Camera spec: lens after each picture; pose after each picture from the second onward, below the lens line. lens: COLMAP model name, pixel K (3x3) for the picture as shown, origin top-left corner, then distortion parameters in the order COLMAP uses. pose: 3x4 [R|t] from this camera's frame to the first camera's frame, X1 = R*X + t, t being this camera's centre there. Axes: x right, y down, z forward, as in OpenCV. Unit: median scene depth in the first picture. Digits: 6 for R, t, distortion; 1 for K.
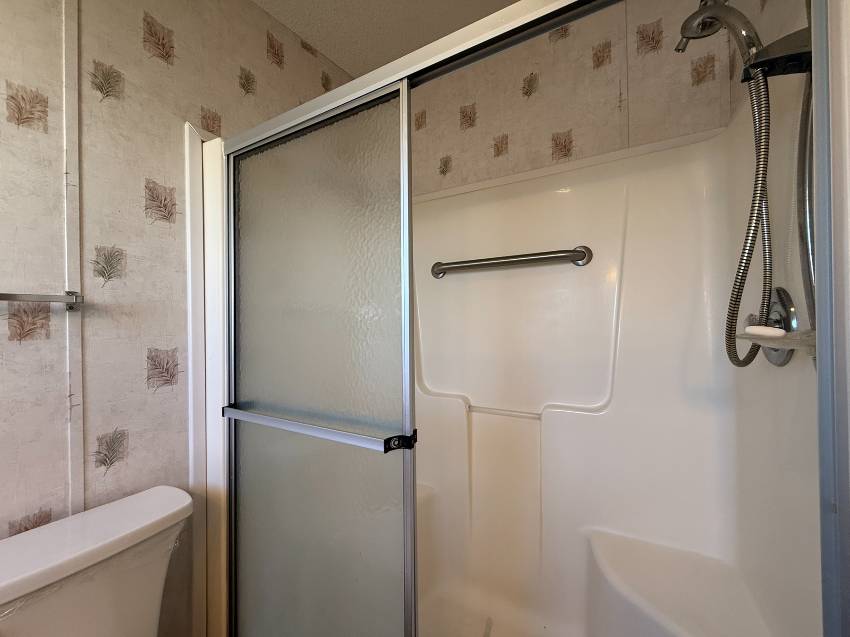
lens RADIAL K [[339.8, 0, 422.7], [0, 339.8, 317.6], [0, 0, 1]] dist [0.000954, 0.000031]
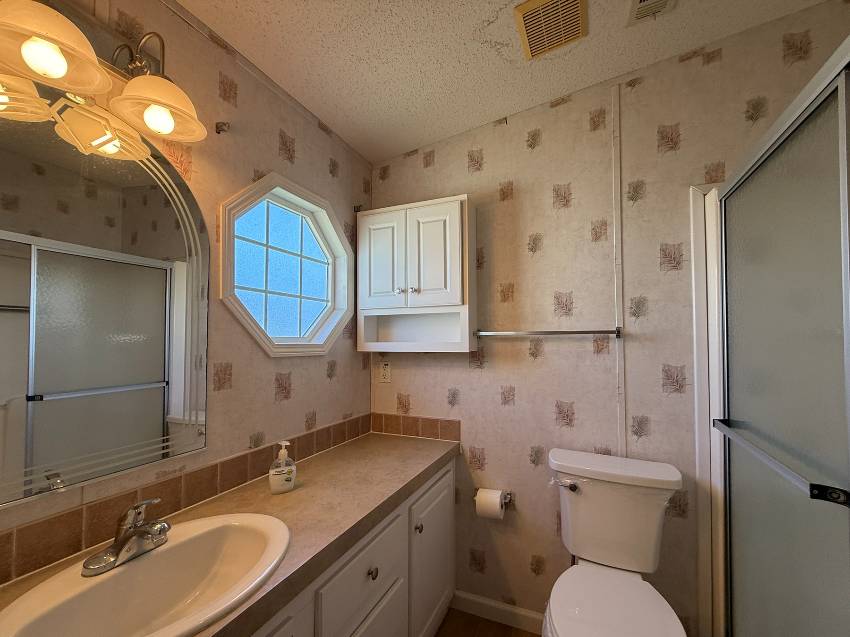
lens RADIAL K [[342.1, 0, 426.8], [0, 342.1, 334.1], [0, 0, 1]] dist [-0.000043, -0.000001]
pose [[0.074441, -0.004944, -0.997213, 0.582749], [0.012676, 0.999912, -0.004011, -0.043598], [0.997145, -0.012342, 0.074497, -0.087387]]
